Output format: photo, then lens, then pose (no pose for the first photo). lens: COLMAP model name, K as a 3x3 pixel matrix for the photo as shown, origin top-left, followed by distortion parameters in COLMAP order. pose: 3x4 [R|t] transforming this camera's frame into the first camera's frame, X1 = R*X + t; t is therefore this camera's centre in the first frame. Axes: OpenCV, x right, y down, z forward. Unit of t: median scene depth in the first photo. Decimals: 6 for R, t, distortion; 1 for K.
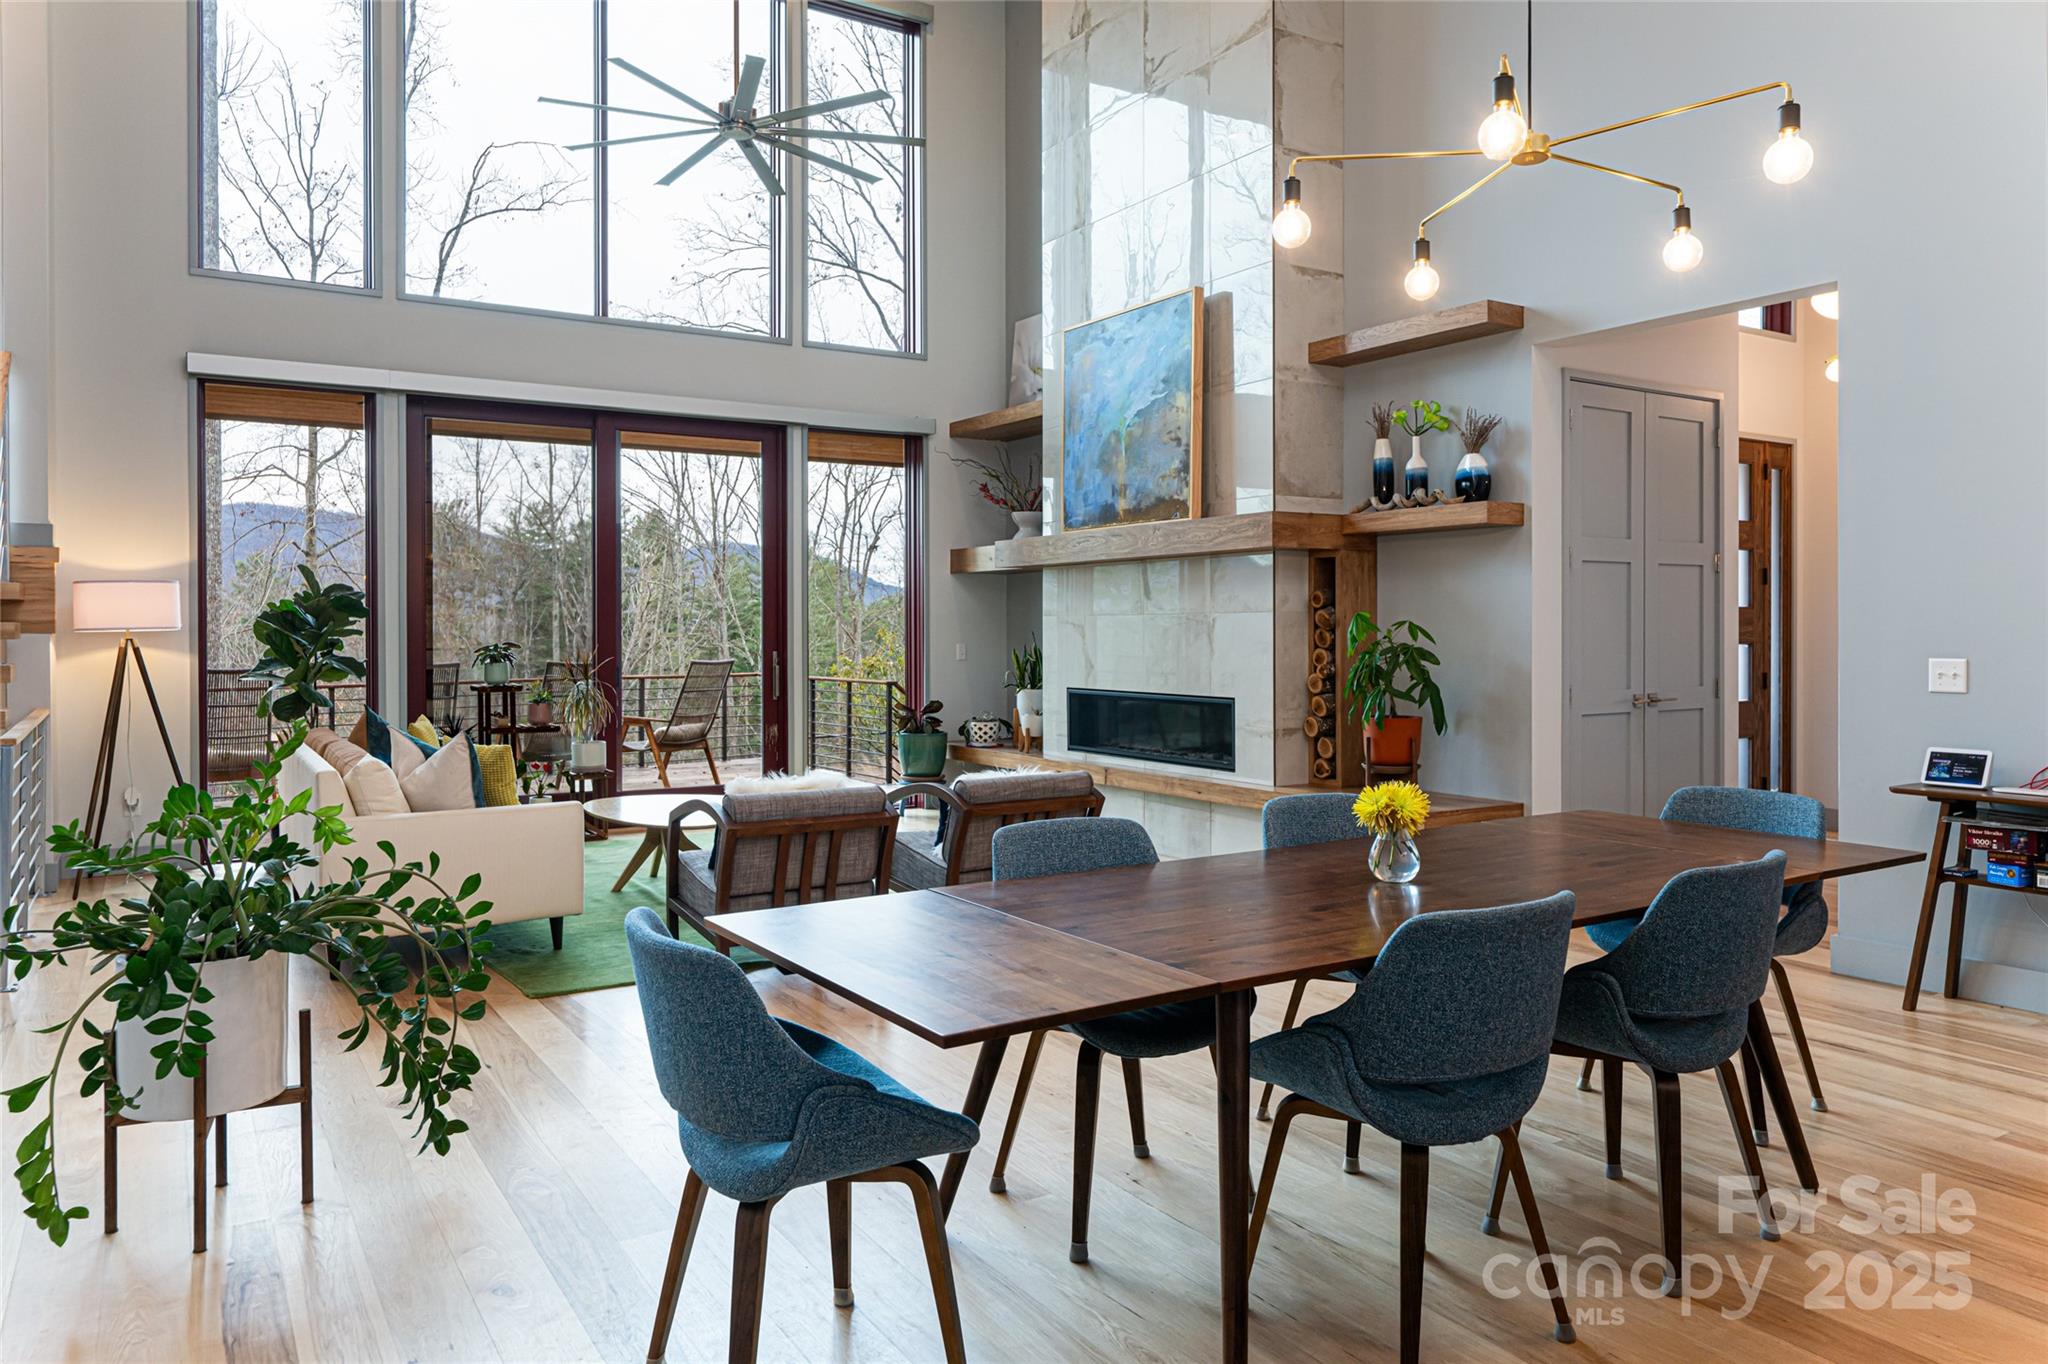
lens RADIAL K [[1345.4, 0, 1024.0], [0, 1345.4, 682.0], [0, 0, 1]] dist [-0.084357, 0.000954]
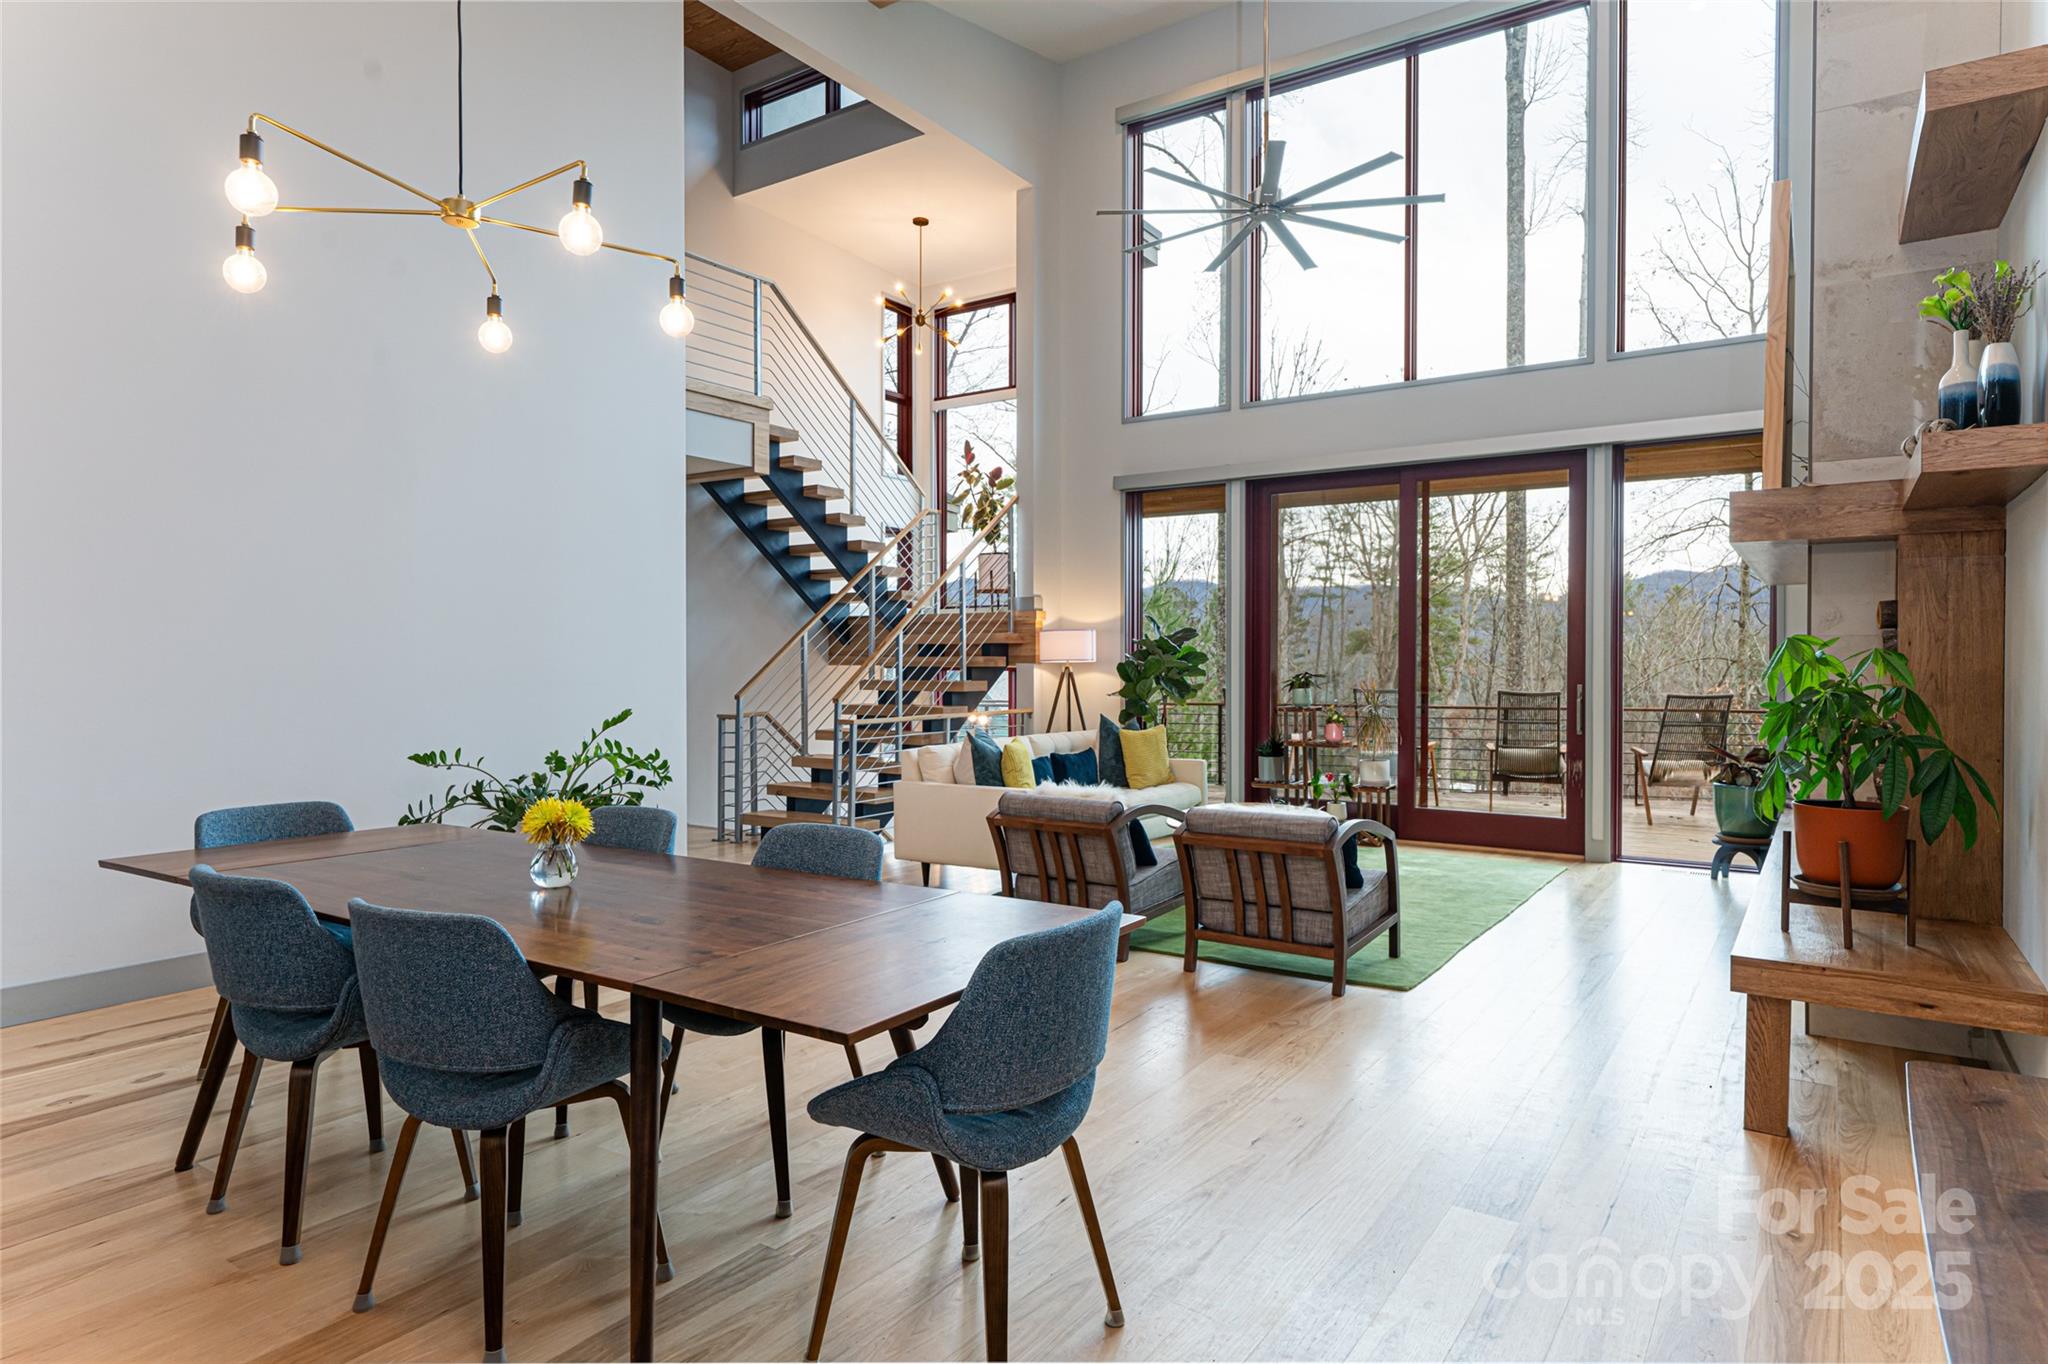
lens RADIAL K [[1158.7, 0, 1024.0], [0, 1158.7, 682.0], [0, 0, 1]] dist [0.000567, 0.000045]
pose [[0.389322, 0.015838, -0.920965, 0.511835], [-0.034008, 0.999418, 0.002811, -0.015790], [0.920474, 0.030226, 0.389634, 0.368341]]
